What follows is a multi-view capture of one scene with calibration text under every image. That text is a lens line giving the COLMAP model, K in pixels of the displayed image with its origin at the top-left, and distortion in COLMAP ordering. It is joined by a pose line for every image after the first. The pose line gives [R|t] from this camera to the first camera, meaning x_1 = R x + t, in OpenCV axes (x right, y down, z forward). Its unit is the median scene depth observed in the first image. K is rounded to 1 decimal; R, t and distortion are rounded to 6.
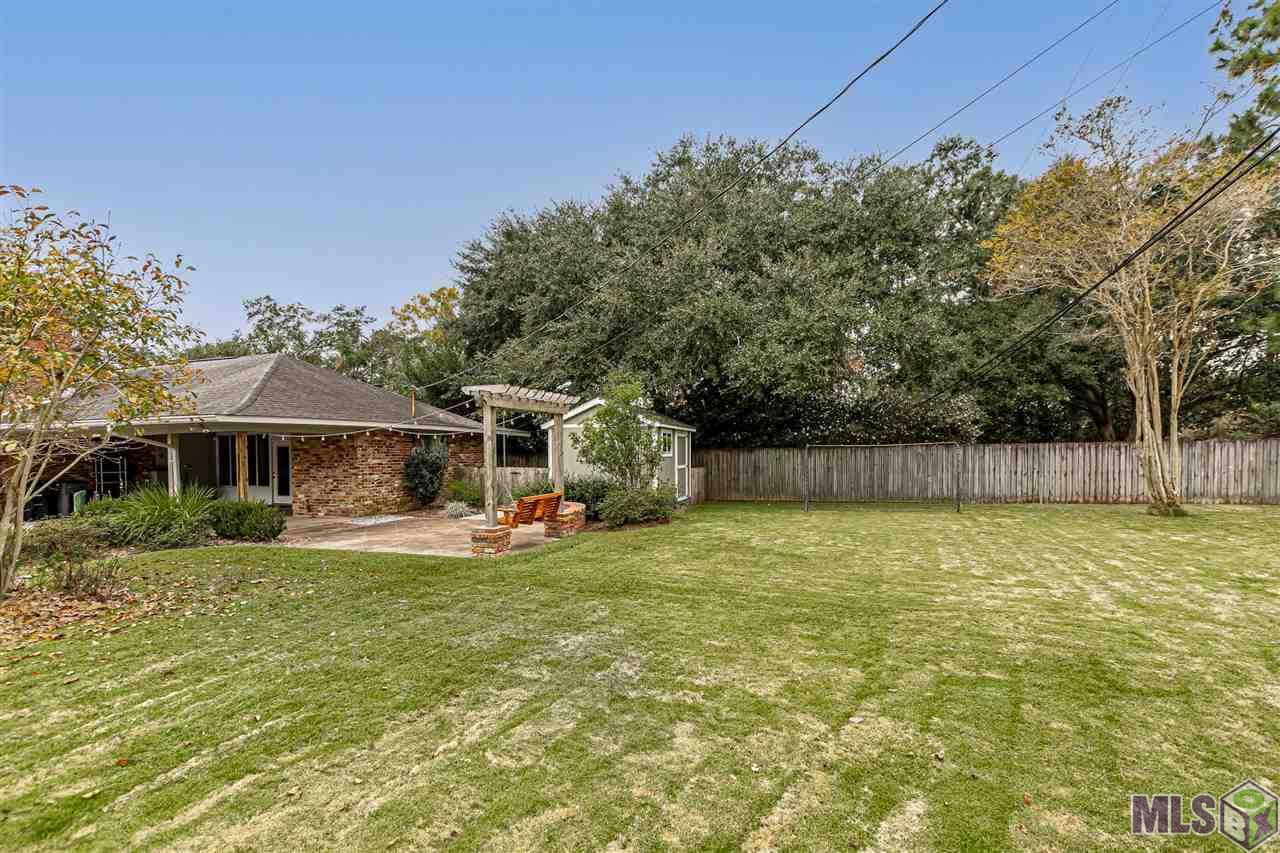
lens RADIAL K [[577.5, 0, 639.8], [0, 577.5, 429.6], [0, 0, 1]] dist [0.005606, -0.003098]
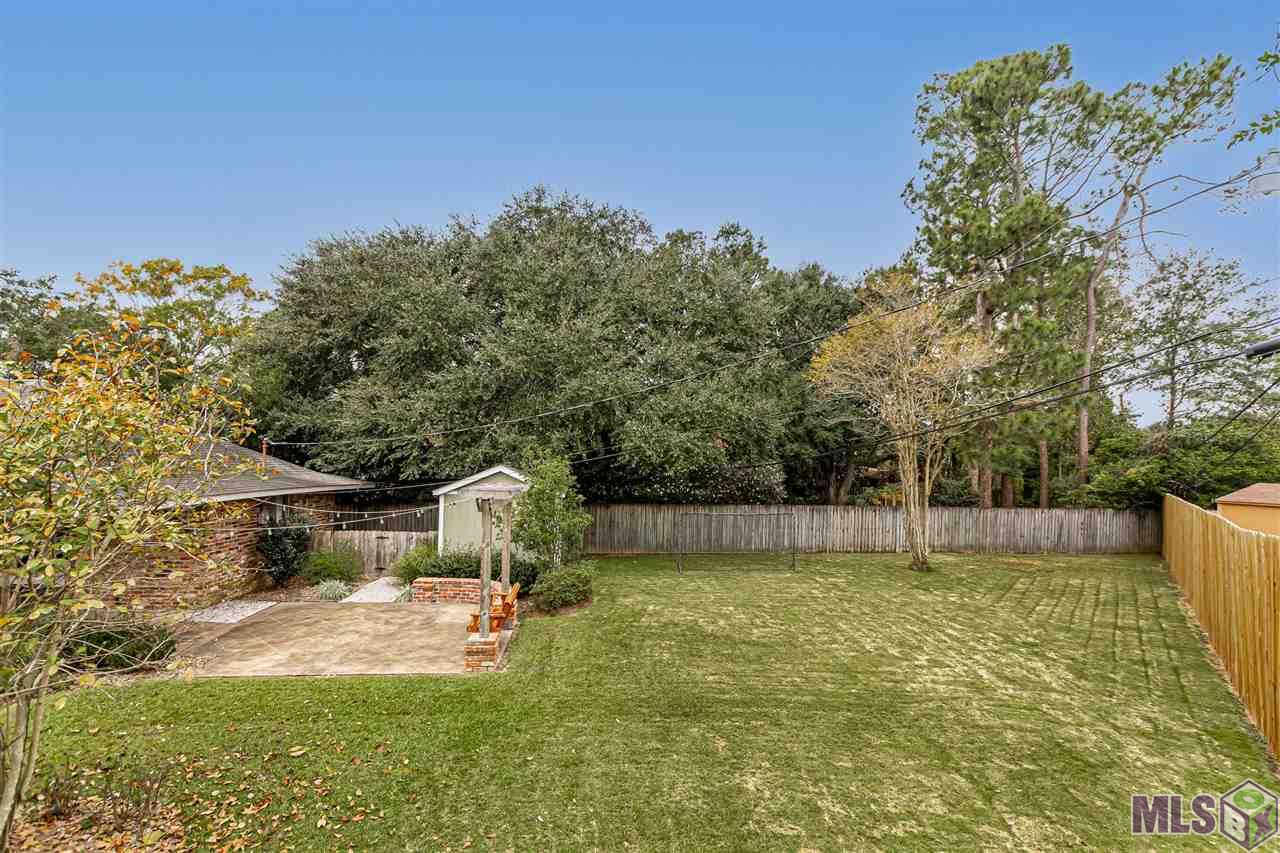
lens RADIAL K [[577.5, 0, 658.2], [0, 577.5, 426.2], [0, 0, 1]] dist [0.005606, -0.003098]
pose [[0.901174, 0.066076, 0.428392, -0.250202], [-0.053022, 0.997695, -0.042348, -0.092541], [-0.430203, 0.015448, 0.902600, -0.005545]]
